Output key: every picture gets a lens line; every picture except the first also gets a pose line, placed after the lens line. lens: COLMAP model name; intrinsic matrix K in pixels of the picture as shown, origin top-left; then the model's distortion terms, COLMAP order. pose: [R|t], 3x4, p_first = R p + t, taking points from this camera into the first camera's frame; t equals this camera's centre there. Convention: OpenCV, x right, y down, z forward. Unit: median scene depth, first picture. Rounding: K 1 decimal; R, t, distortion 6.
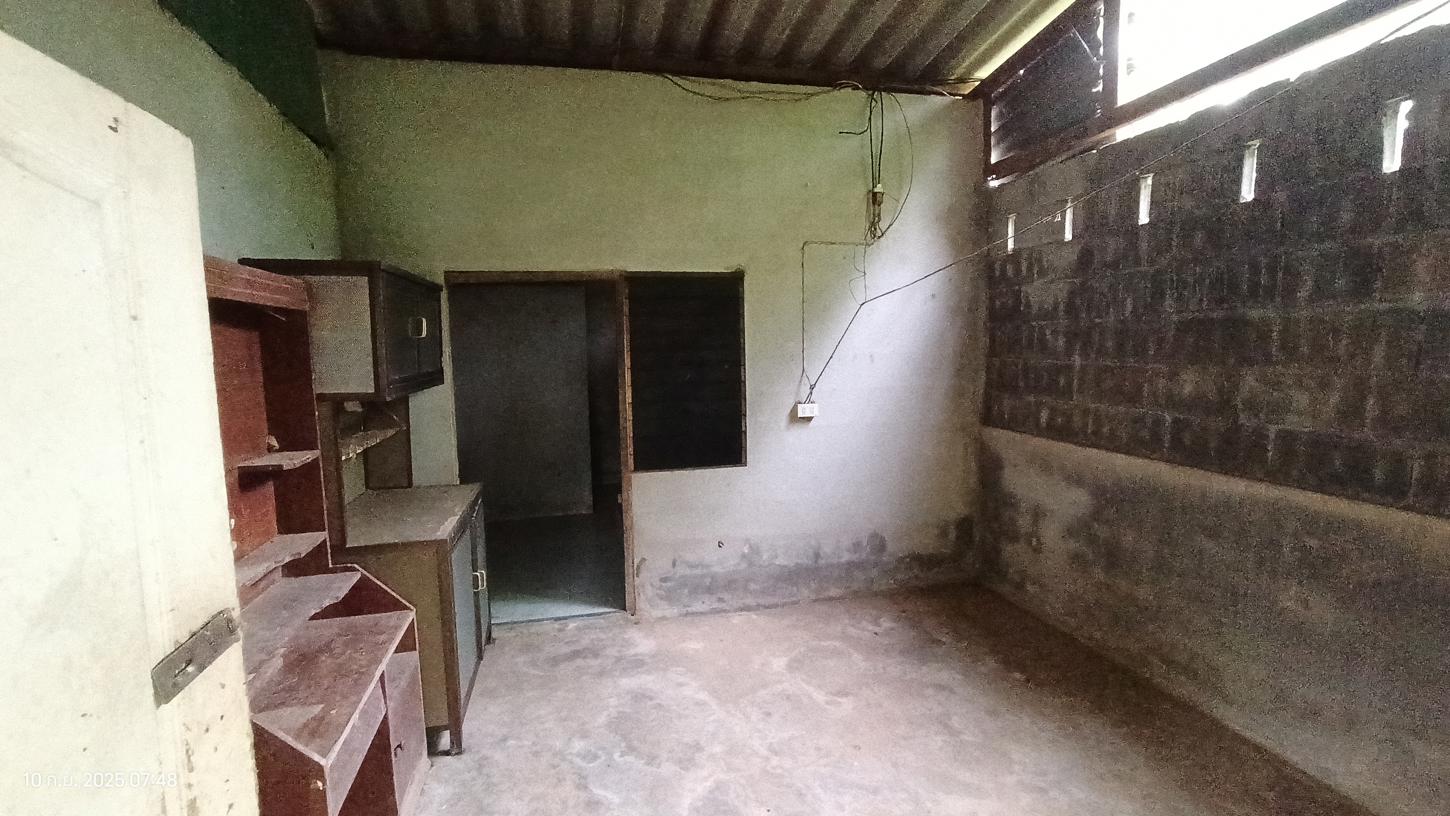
lens RADIAL K [[663.3, 0, 713.4], [0, 663.3, 412.9], [0, 0, 1]] dist [-0.027572, 0.010947]
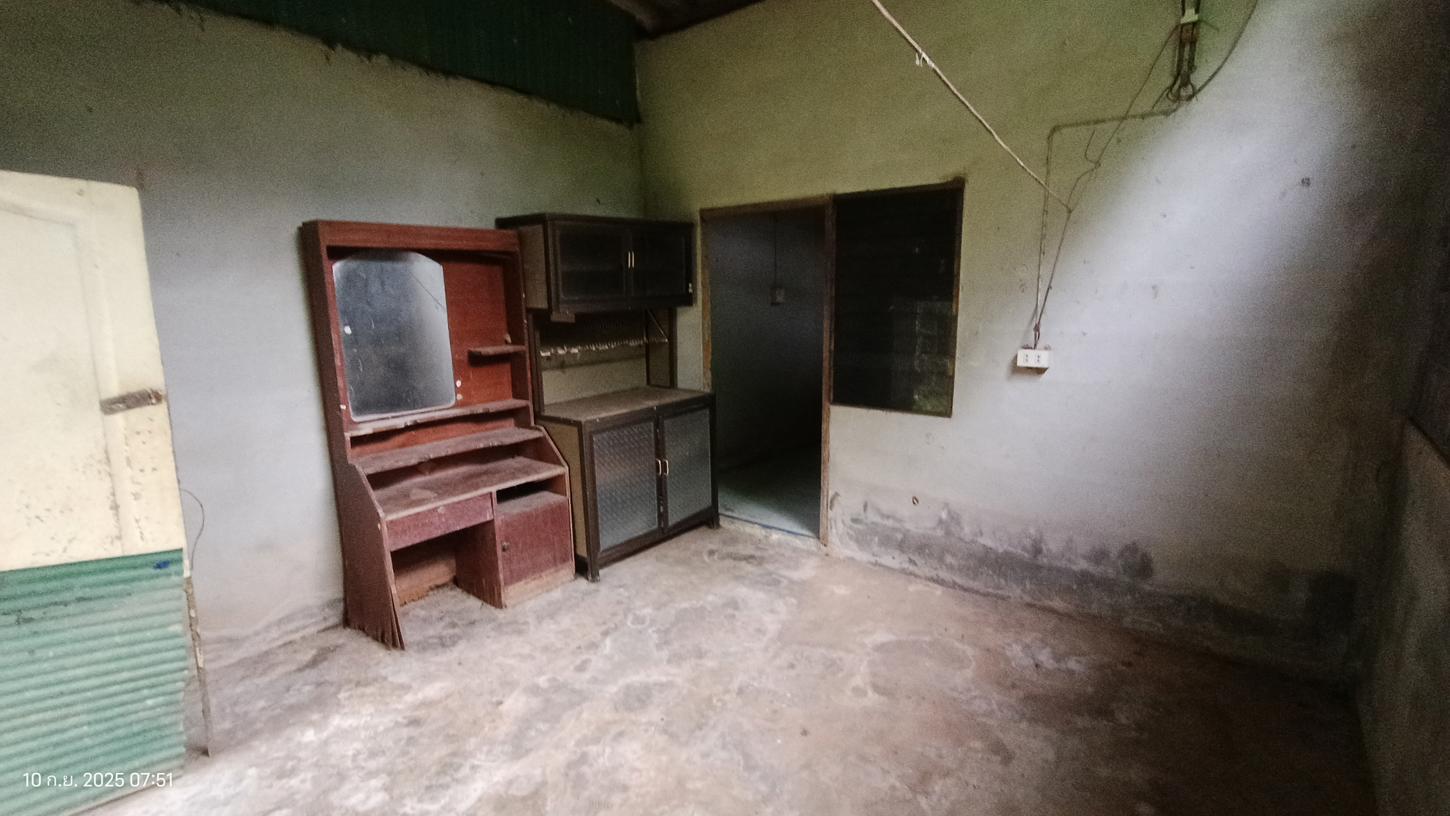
lens RADIAL K [[663.3, 0, 710.3], [0, 663.3, 411.9], [0, 0, 1]] dist [-0.027572, 0.010947]
pose [[0.609611, 0.154024, -0.777593, 0.523548], [-0.073155, 0.987687, 0.138287, -0.020908], [0.789318, -0.027416, 0.613372, 0.253108]]
